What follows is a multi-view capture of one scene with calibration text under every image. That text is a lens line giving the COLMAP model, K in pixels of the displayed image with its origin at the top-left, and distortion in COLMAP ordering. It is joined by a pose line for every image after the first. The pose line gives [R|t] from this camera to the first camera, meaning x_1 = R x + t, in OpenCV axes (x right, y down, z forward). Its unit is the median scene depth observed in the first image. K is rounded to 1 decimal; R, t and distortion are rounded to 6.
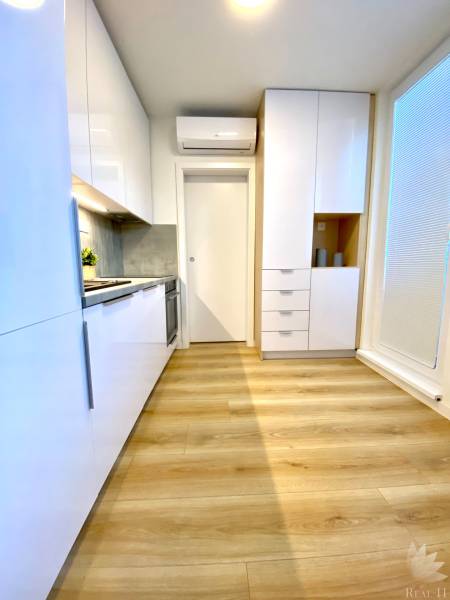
lens RADIAL K [[242.3, 0, 225.0], [0, 242.3, 300.0], [0, 0, 1]] dist [0.025710, -0.023298]
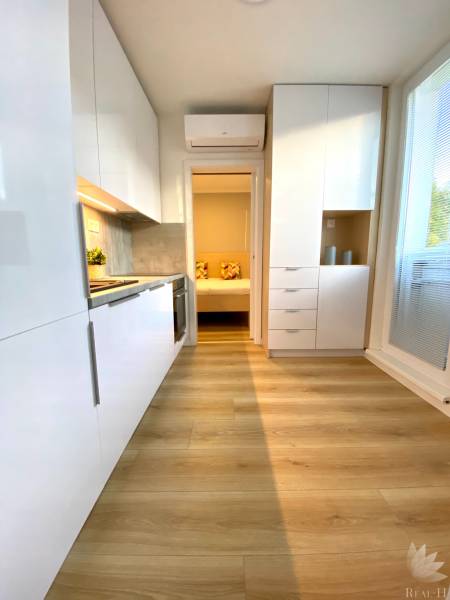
lens RADIAL K [[242.3, 0, 225.0], [0, 242.3, 300.0], [0, 0, 1]] dist [0.025710, -0.023298]
pose [[0.999033, 0.005631, -0.043601, 0.023579], [-0.004955, 0.999866, 0.015604, -0.011995], [0.043683, -0.015373, 0.998927, -0.010331]]
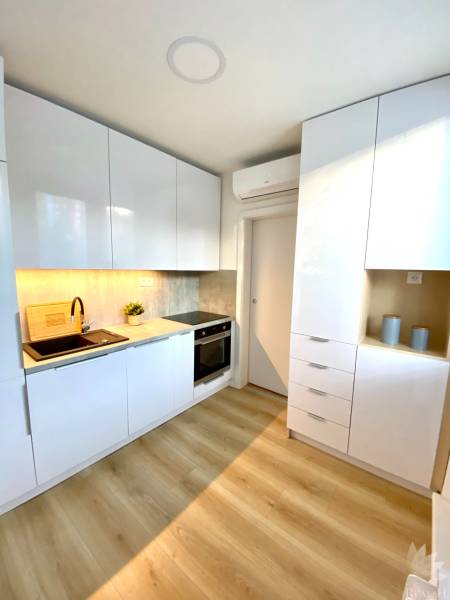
lens RADIAL K [[242.3, 0, 225.0], [0, 242.3, 300.0], [0, 0, 1]] dist [0.025710, -0.023298]
pose [[0.752555, 0.107423, -0.649709, 0.772323], [-0.113209, 0.993021, 0.033056, -0.358868], [0.648726, 0.048677, 0.759464, 0.313188]]
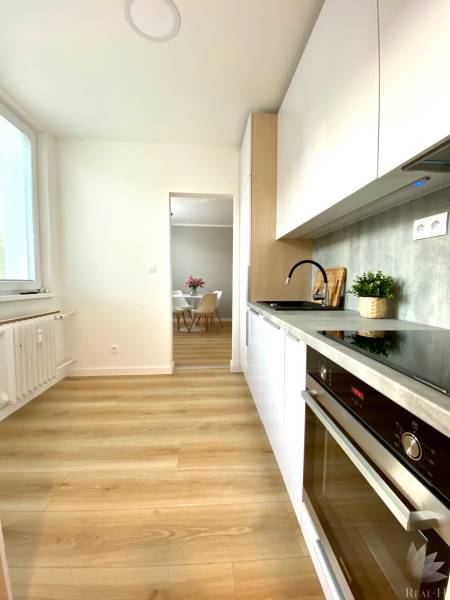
lens RADIAL K [[242.3, 0, 225.0], [0, 242.3, 300.0], [0, 0, 1]] dist [0.025710, -0.023298]
pose [[-0.999736, 0.001935, -0.022897, -0.141725], [-0.002935, 0.977537, 0.210743, -0.311100], [0.022790, 0.210755, -0.977273, 1.866867]]
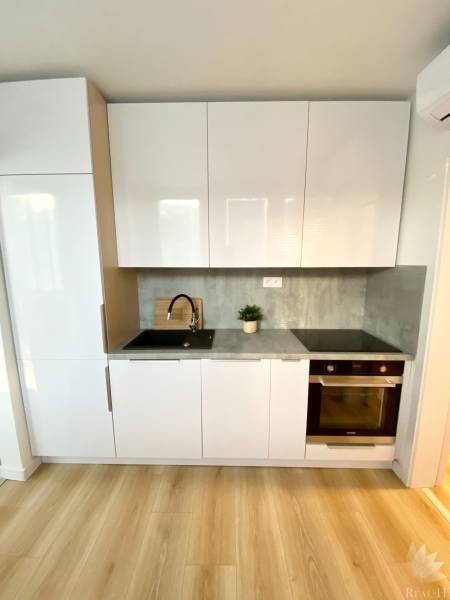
lens RADIAL K [[242.3, 0, 225.0], [0, 242.3, 300.0], [0, 0, 1]] dist [0.025710, -0.023298]
pose [[-0.056951, 0.156553, -0.986026, 0.622742], [-0.134686, 0.977396, 0.162962, -0.450839], [0.989250, 0.142085, -0.034578, 1.005136]]
